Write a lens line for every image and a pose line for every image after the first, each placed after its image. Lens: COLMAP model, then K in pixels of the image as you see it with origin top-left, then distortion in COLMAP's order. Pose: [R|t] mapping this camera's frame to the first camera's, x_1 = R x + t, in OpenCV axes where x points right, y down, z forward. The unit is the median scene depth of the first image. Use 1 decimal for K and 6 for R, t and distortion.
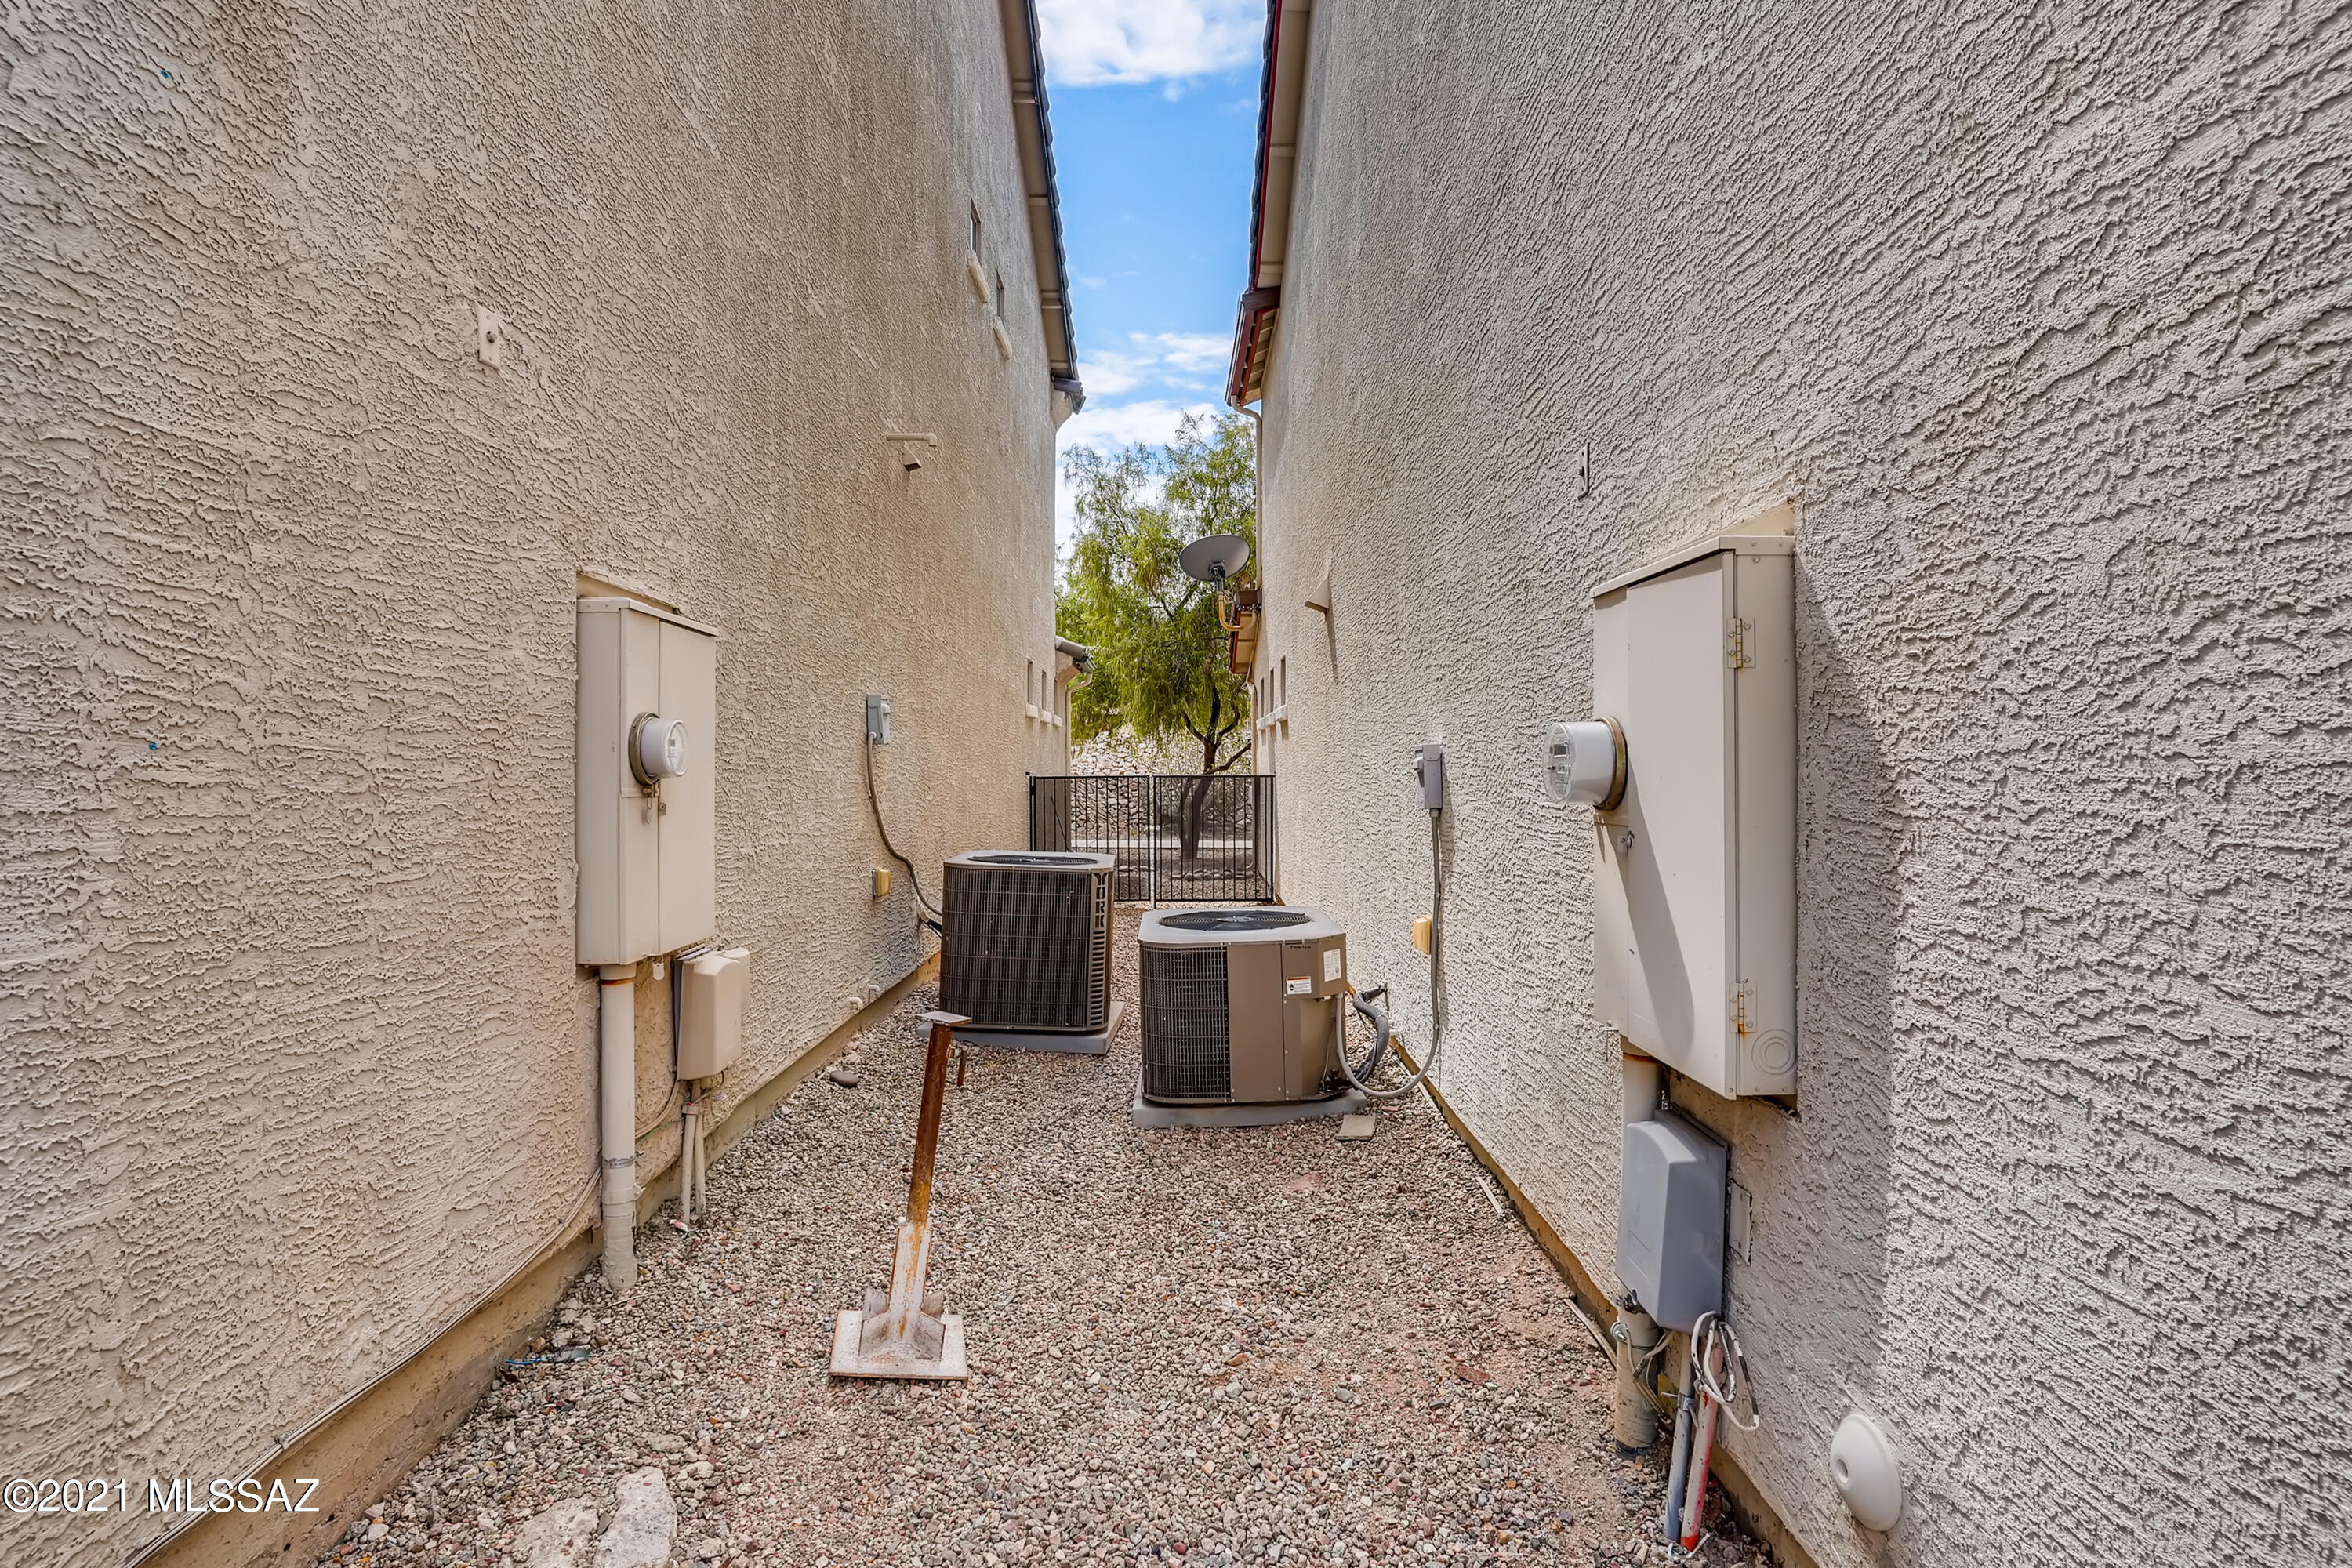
lens RADIAL K [[1178.5, 0, 1187.0], [0, 1178.5, 769.5], [0, 0, 1]] dist [-0.043800, 0.024606]
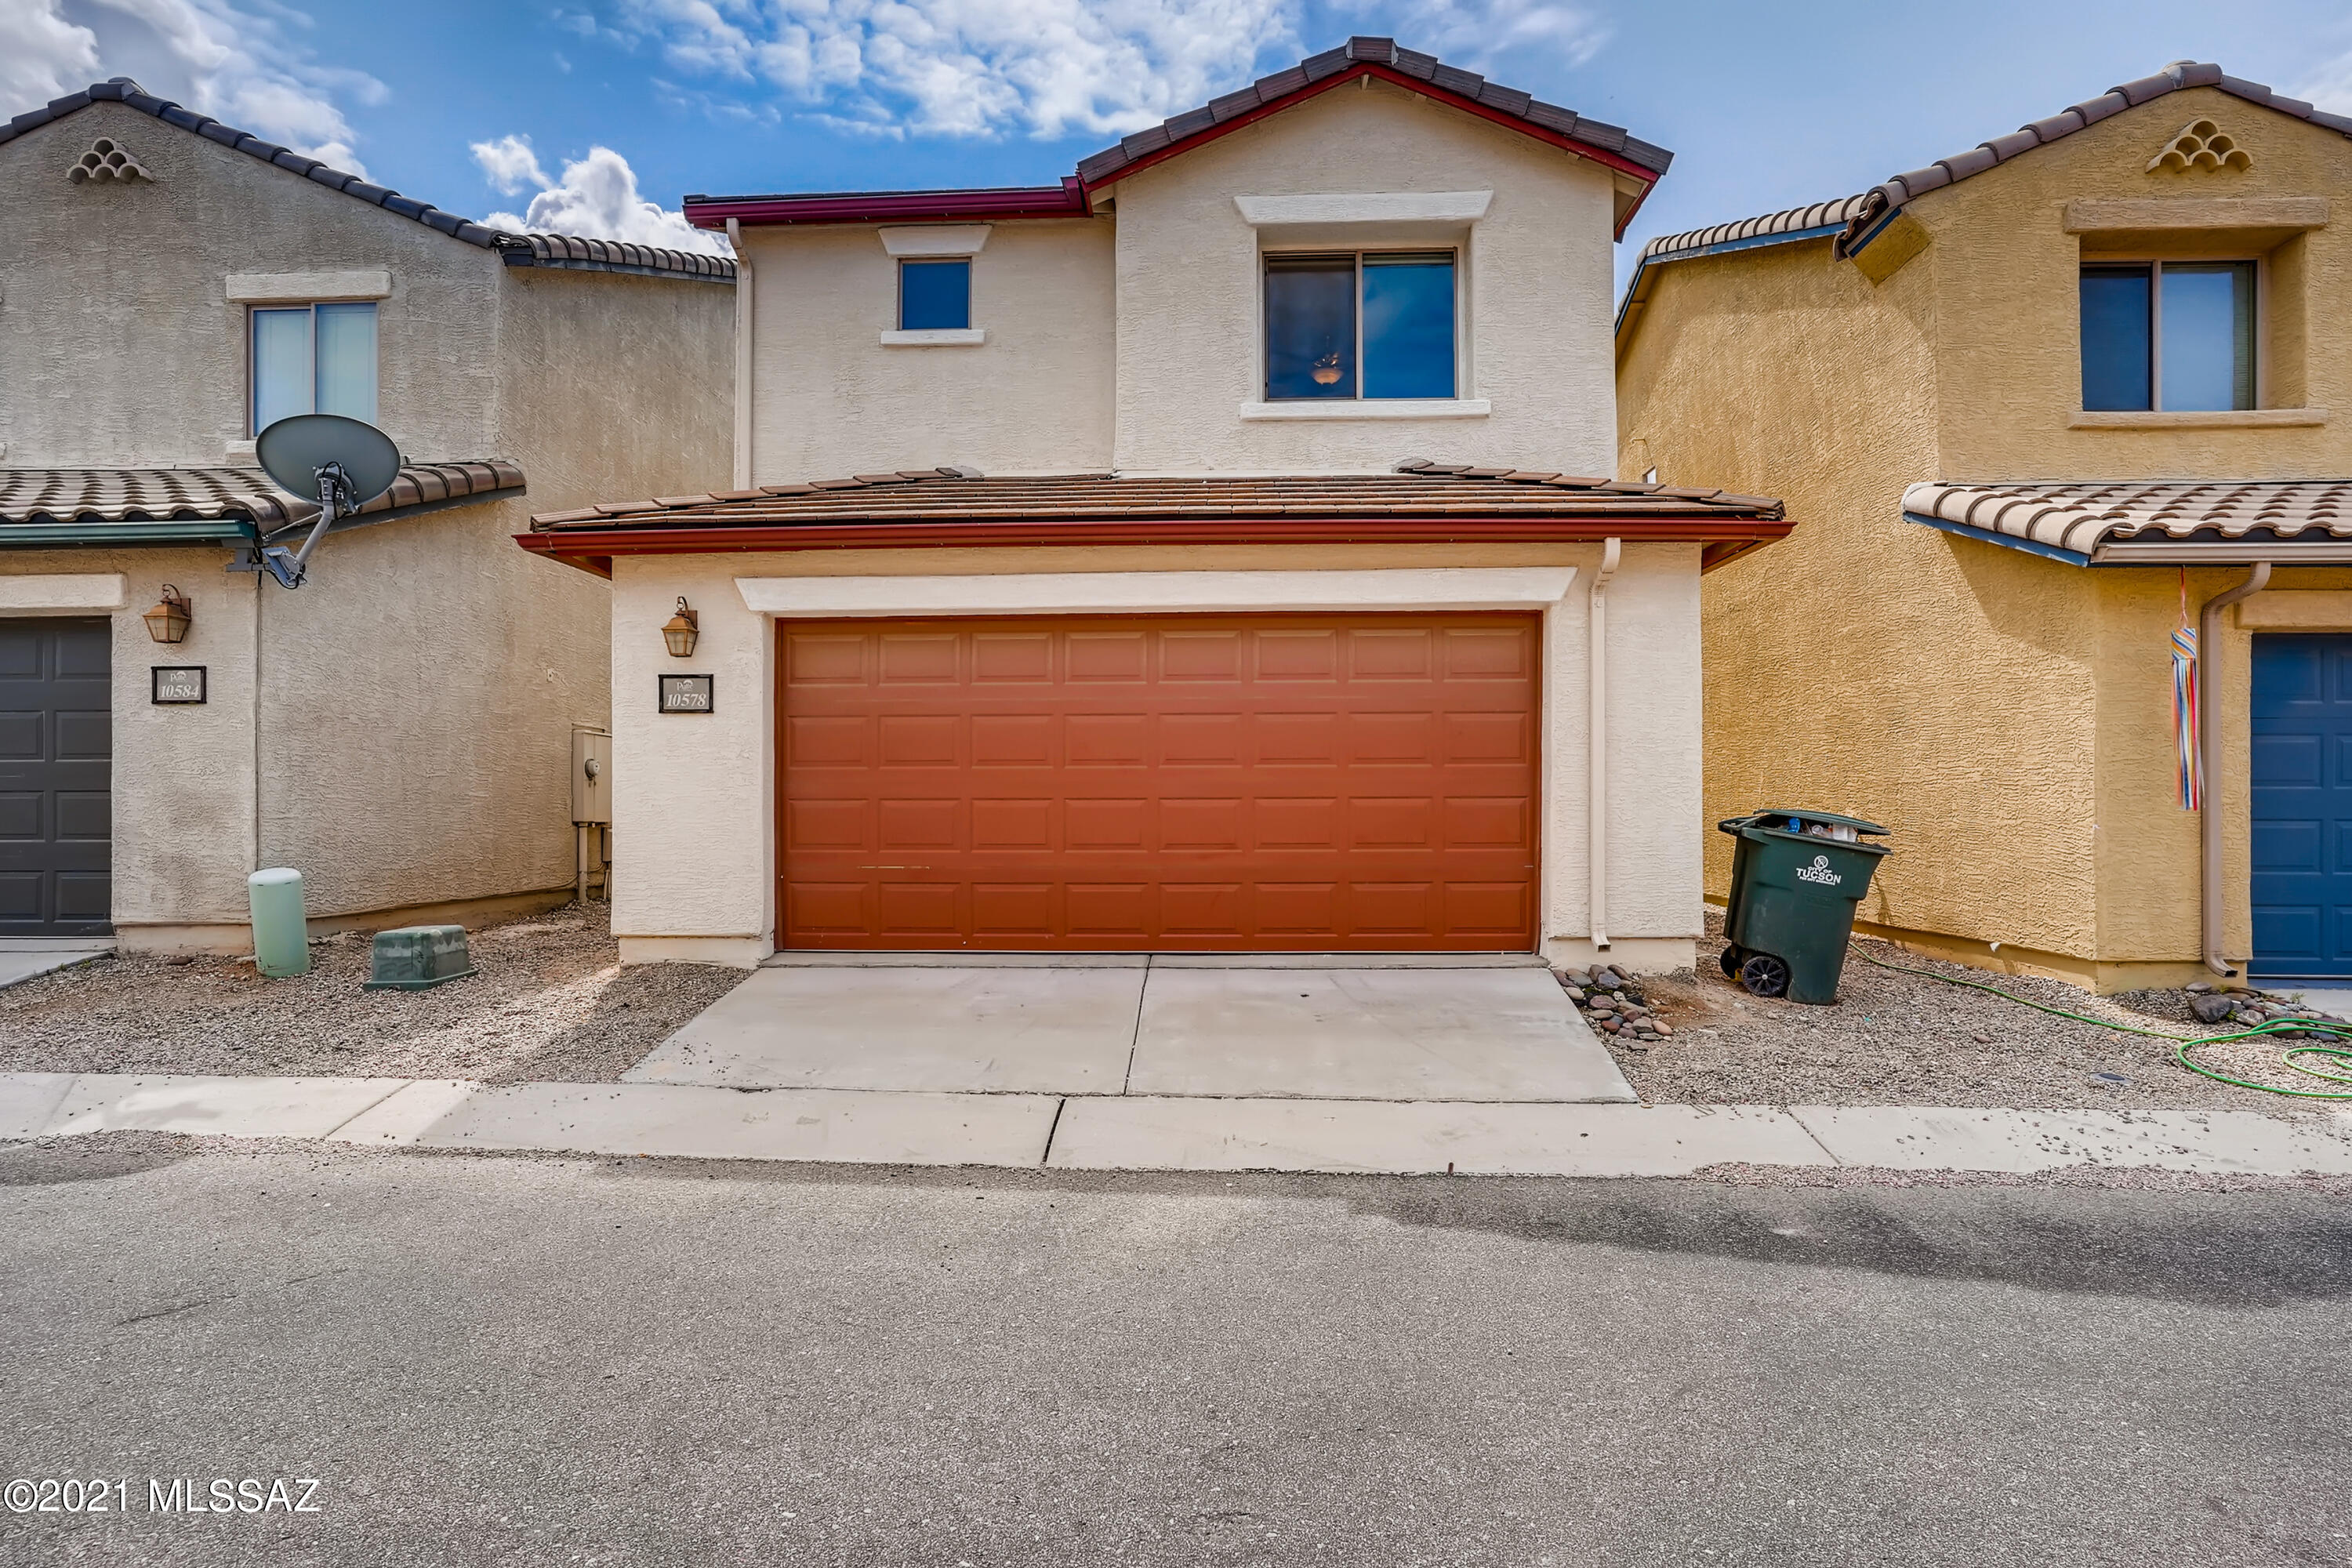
lens RADIAL K [[1160.7, 0, 1176.0], [0, 1160.7, 815.3], [0, 0, 1]] dist [-0.043404, 0.022232]
pose [[0.998638, -0.002180, -0.052129, 0.355573], [0.002214, 0.999997, 0.000606, 0.029883], [0.052127, -0.000720, 0.998640, -0.574198]]
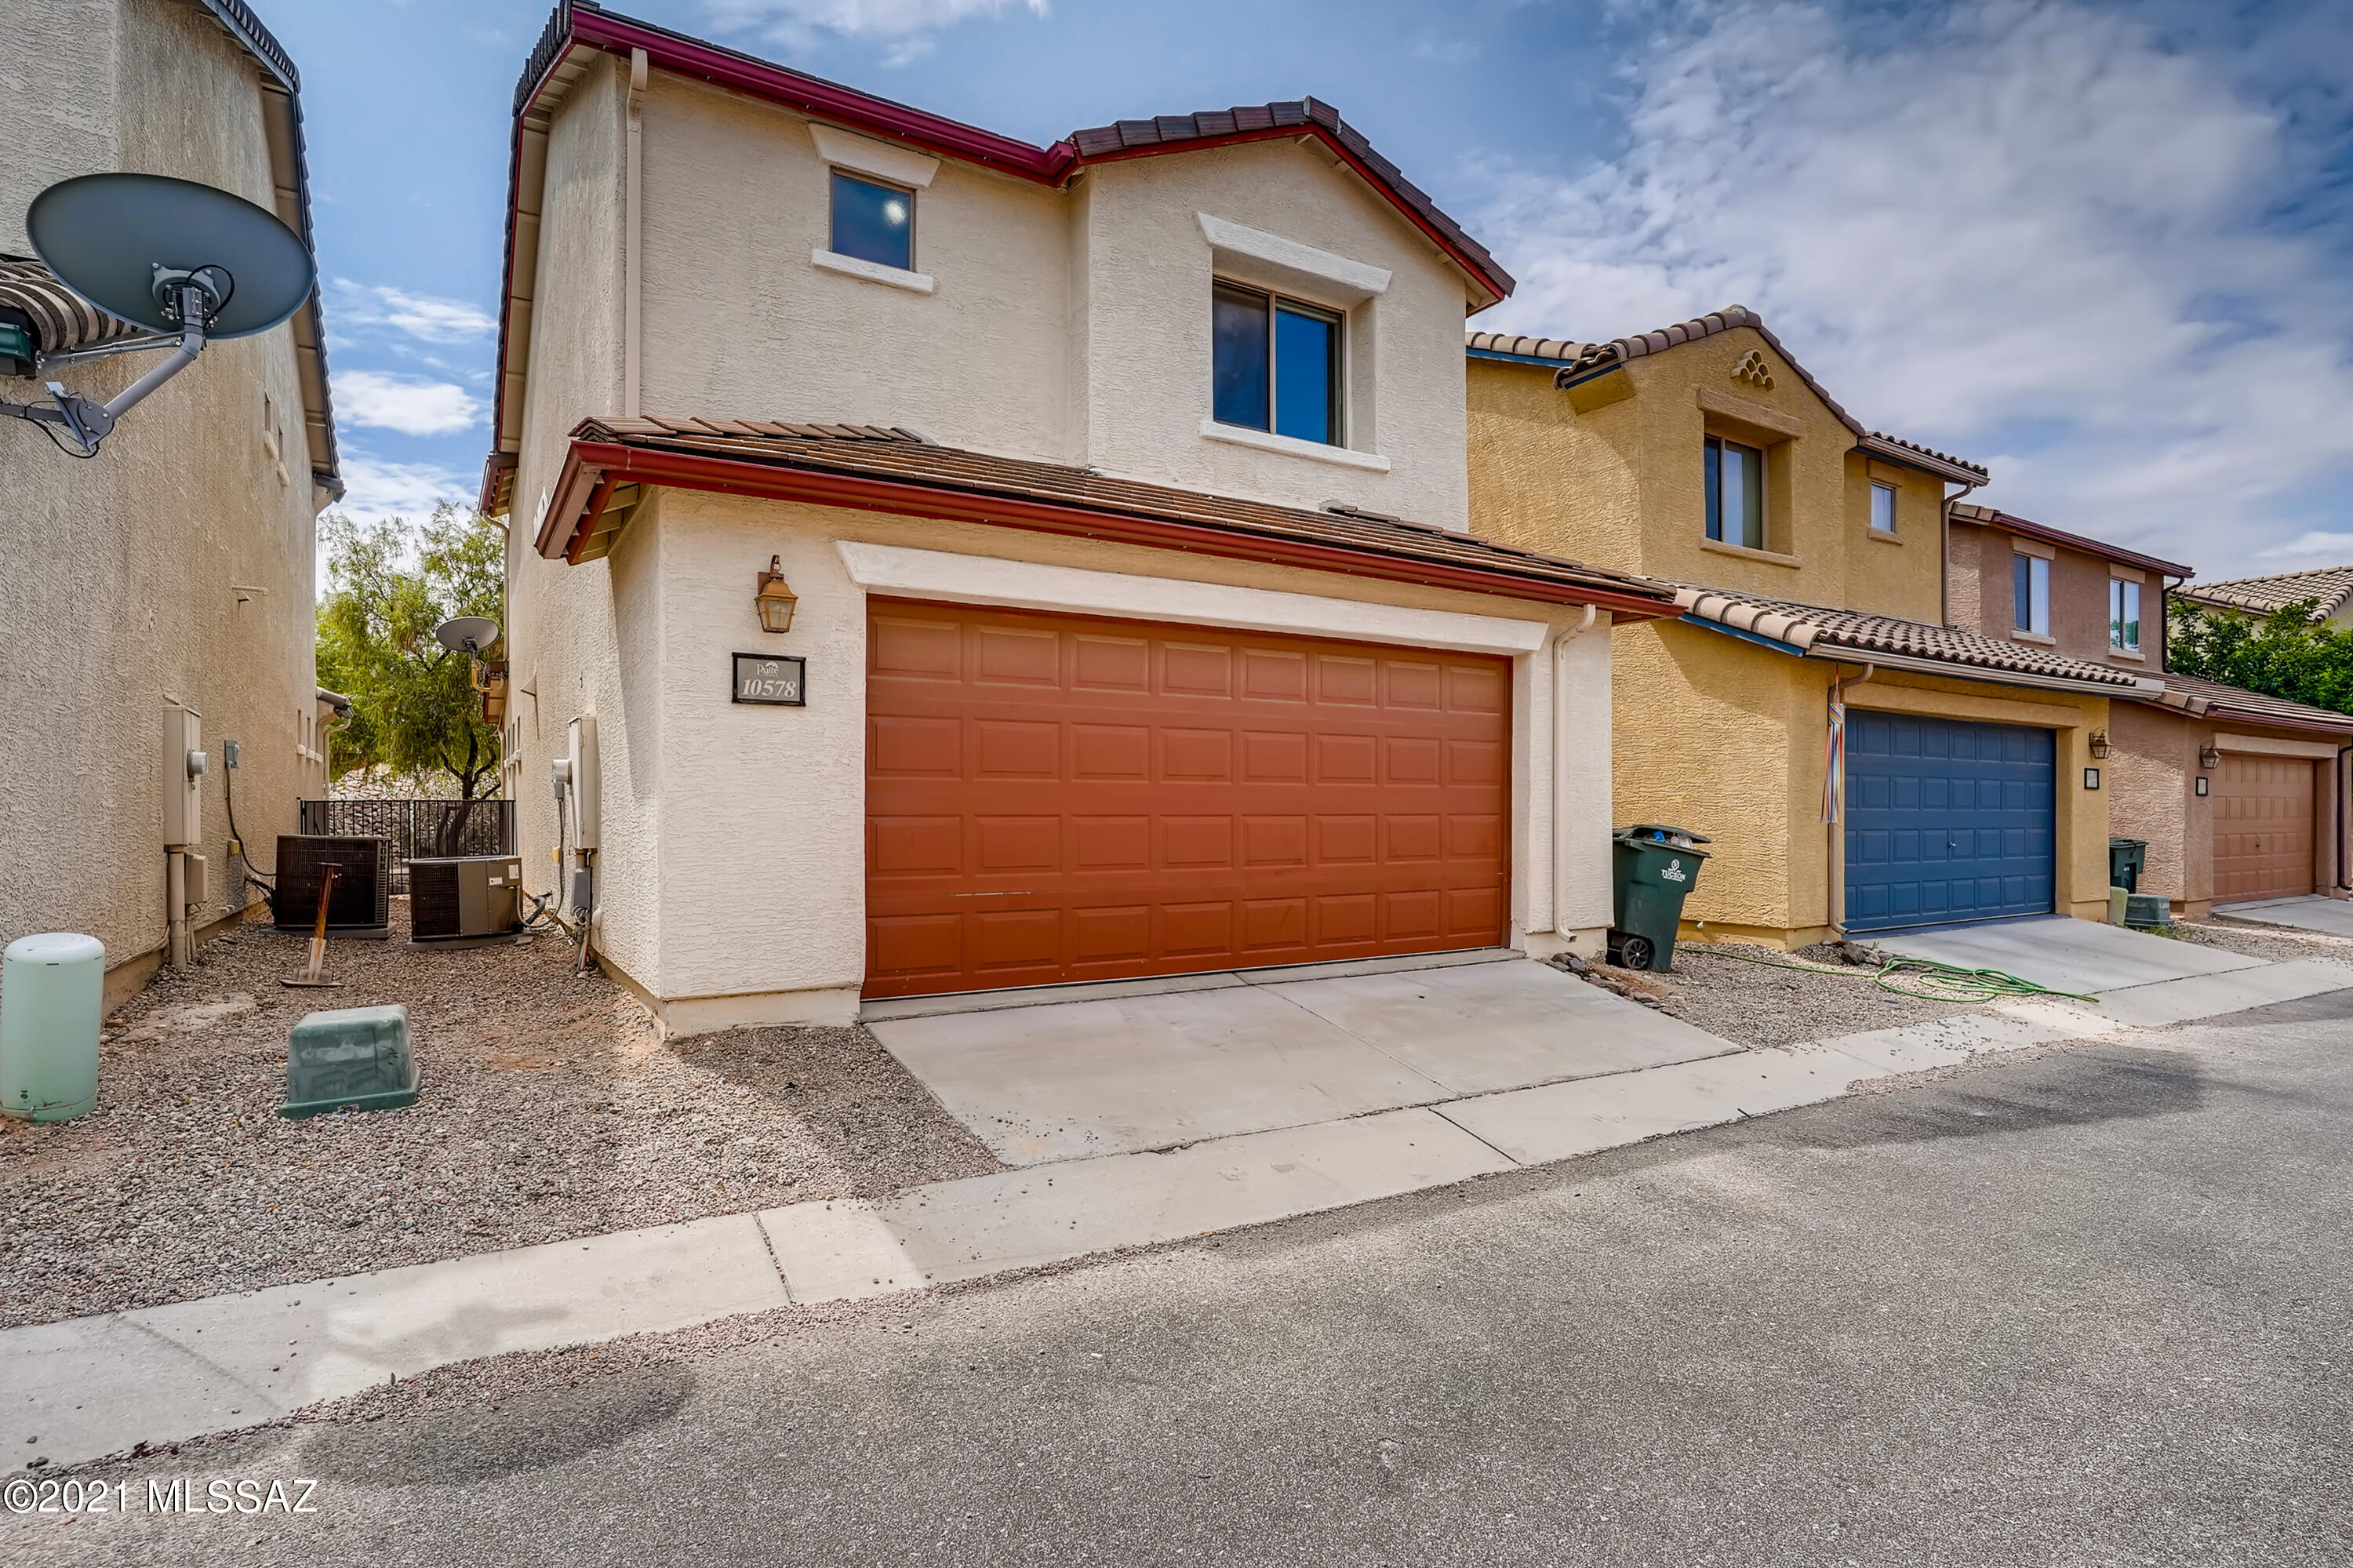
lens RADIAL K [[1213.0, 0, 1190.8], [0, 1213.0, 823.7], [0, 0, 1]] dist [-0.046599, 0.024708]
pose [[0.851073, -0.005244, 0.525021, 0.008796], [0.003582, 0.999985, 0.004181, 0.023886], [-0.525035, -0.001677, 0.851079, -0.503172]]
